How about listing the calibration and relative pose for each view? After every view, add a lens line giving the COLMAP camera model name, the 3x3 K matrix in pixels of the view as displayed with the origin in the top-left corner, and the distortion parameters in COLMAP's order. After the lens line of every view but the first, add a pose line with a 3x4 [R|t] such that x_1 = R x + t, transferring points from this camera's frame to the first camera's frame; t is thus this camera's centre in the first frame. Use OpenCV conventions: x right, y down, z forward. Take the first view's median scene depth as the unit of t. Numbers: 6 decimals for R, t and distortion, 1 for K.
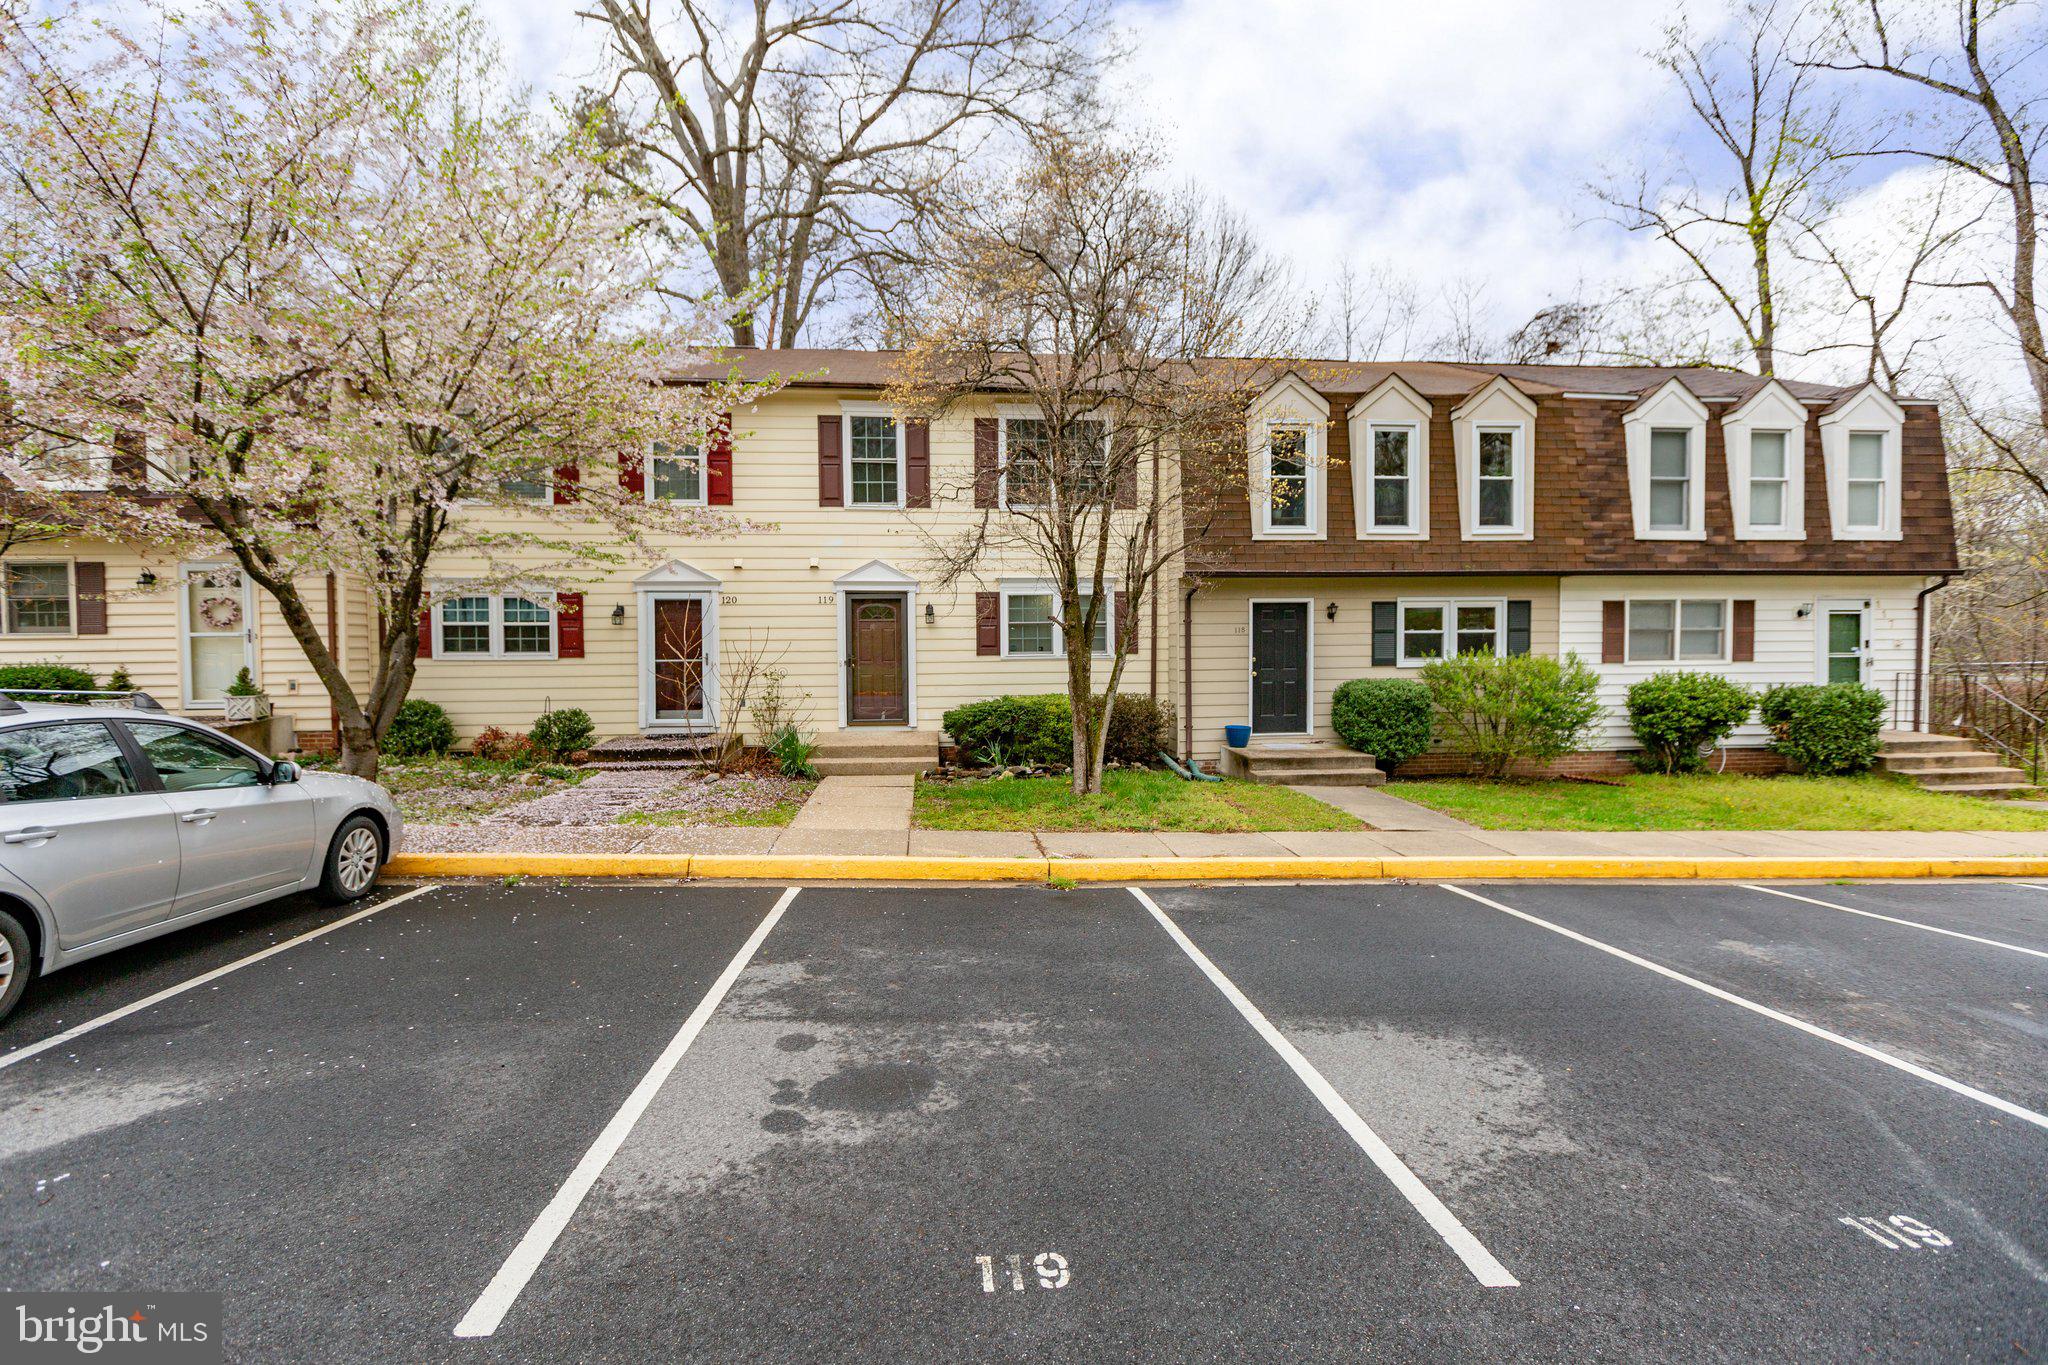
lens RADIAL K [[919.0, 0, 1024.0], [0, 919.0, 671.4], [0, 0, 1]] dist [-0.000749, -0.000205]
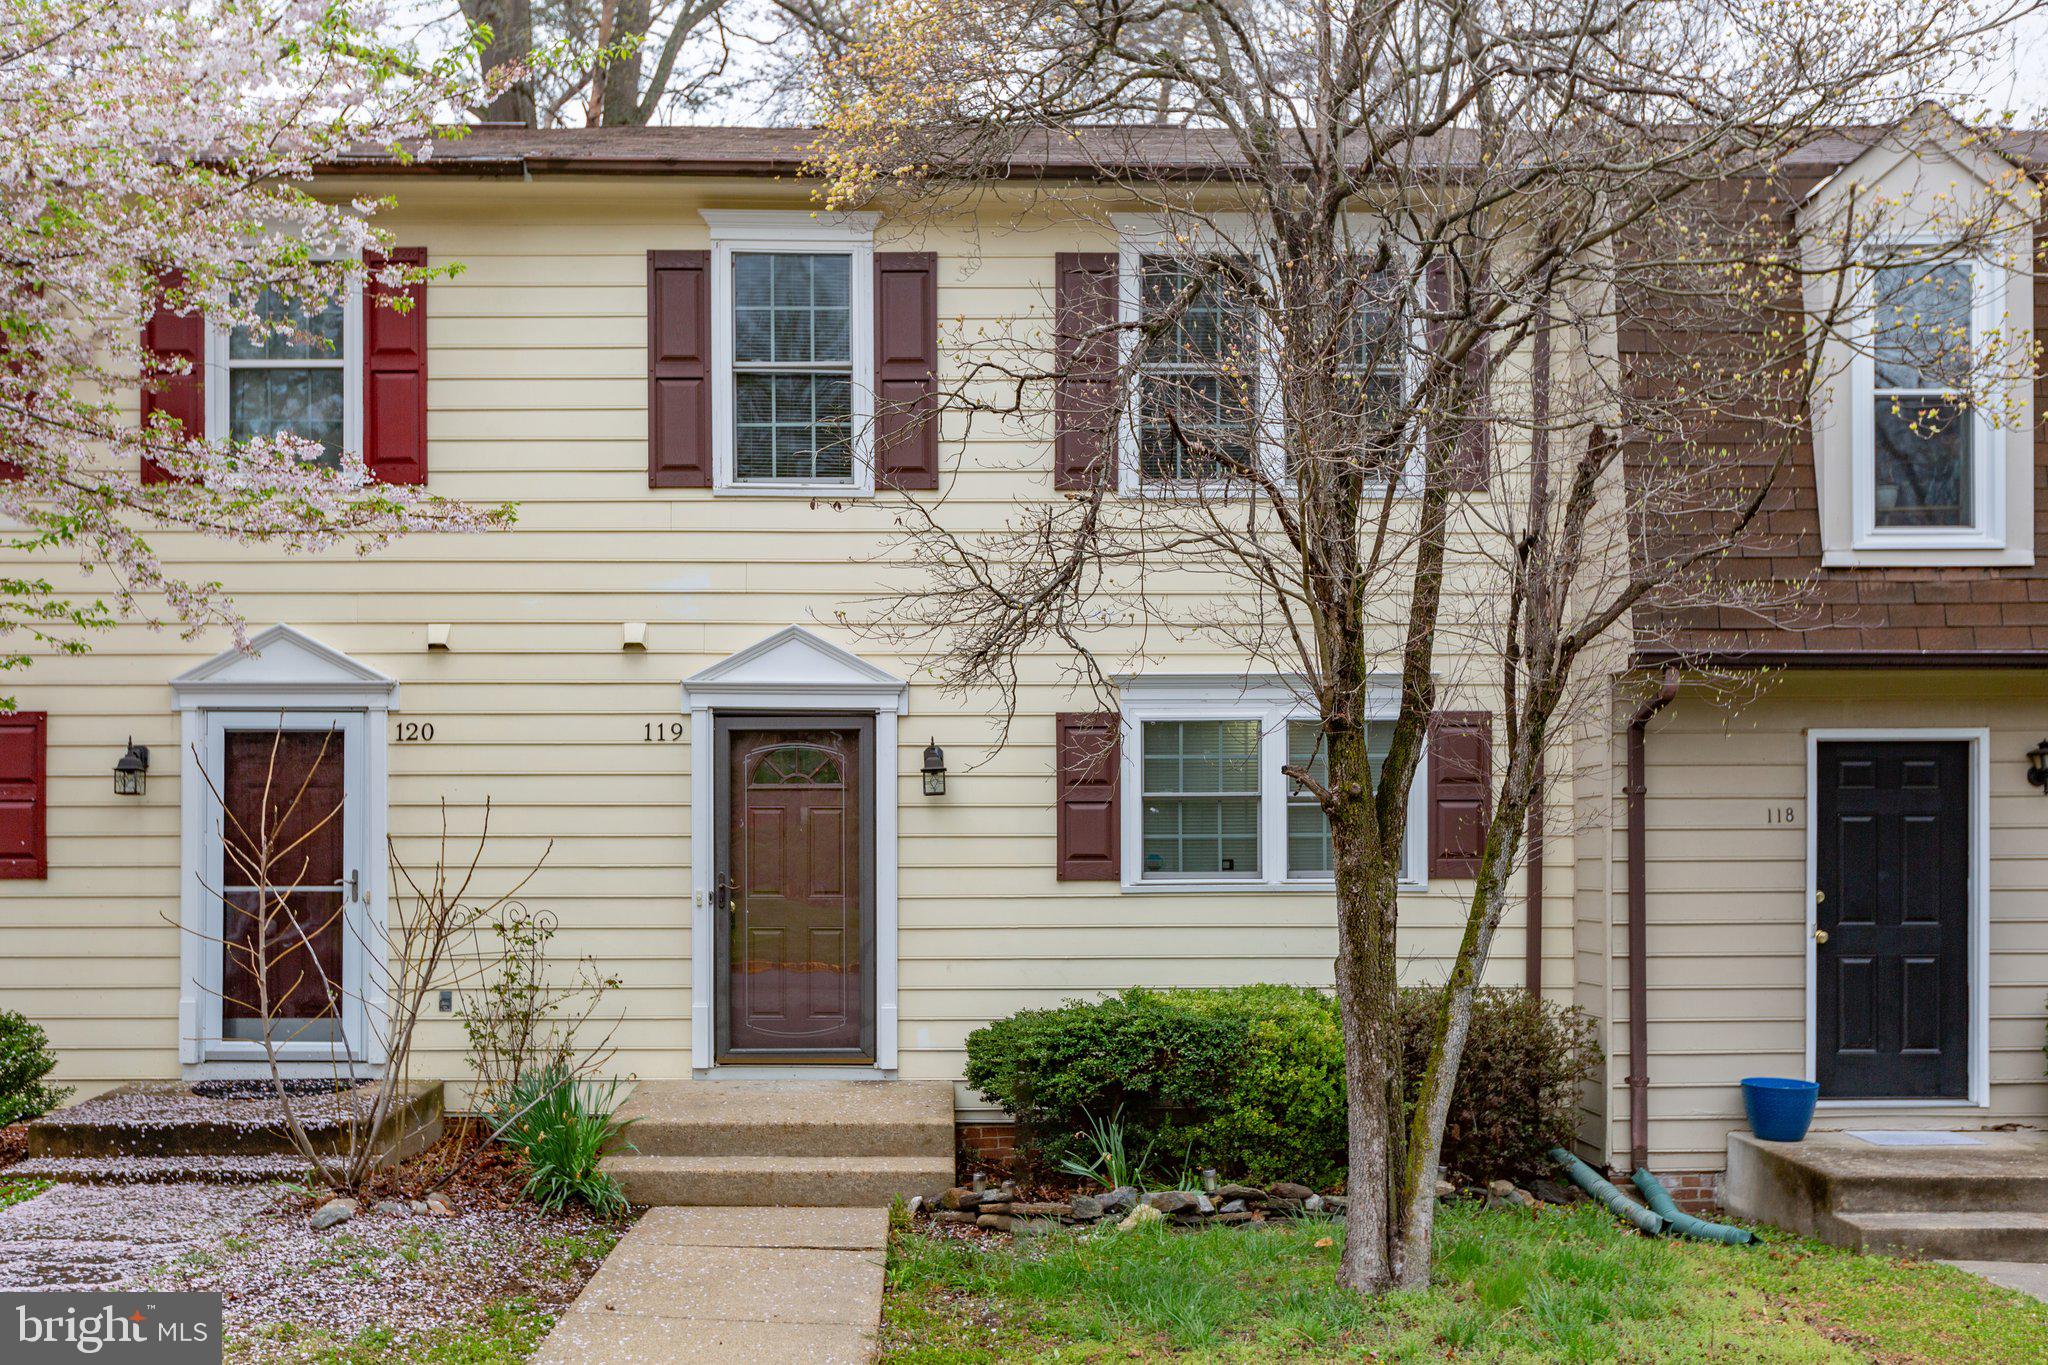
lens RADIAL K [[2003.6, 0, 965.1], [0, 2003.6, 864.8], [0, 0, 1]] dist [0.001982, -0.004070]
pose [[0.996251, 0.005989, -0.086308, -0.018570], [-0.008176, 0.999654, -0.025009, -0.003098], [0.086128, 0.025621, 0.995955, 0.183302]]
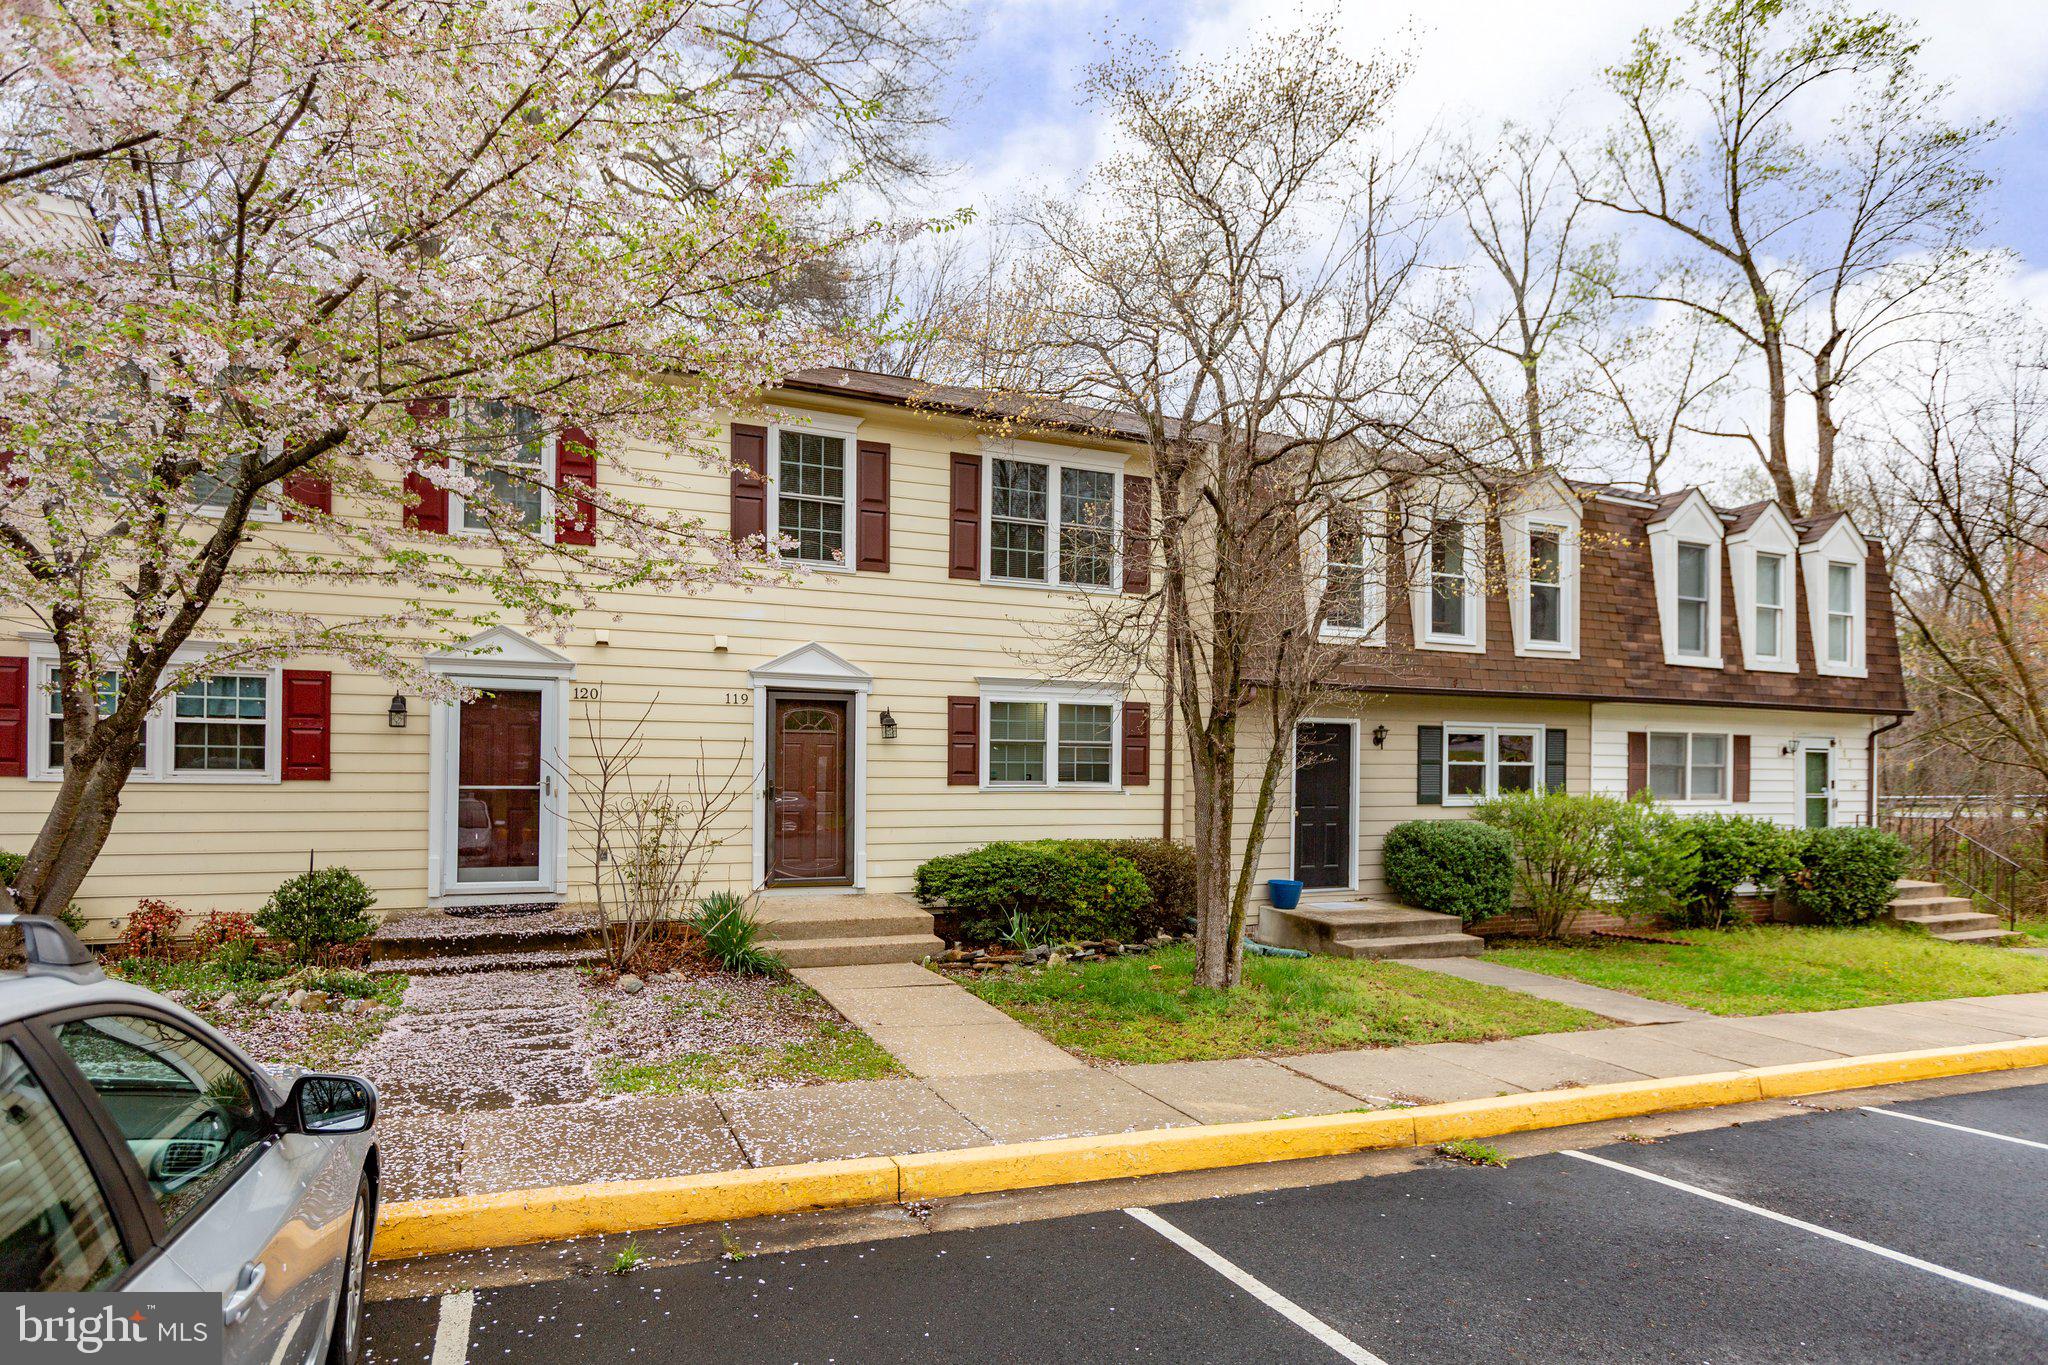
lens RADIAL K [[1095.8, 0, 1023.6], [0, 1095.8, 765.3], [0, 0, 1]] dist [-0.003957, -0.000748]
pose [[0.955309, 0.018491, 0.295030, -0.248558], [-0.009709, 0.999466, -0.031201, -0.006844], [-0.295449, 0.026943, 0.954978, 0.180304]]
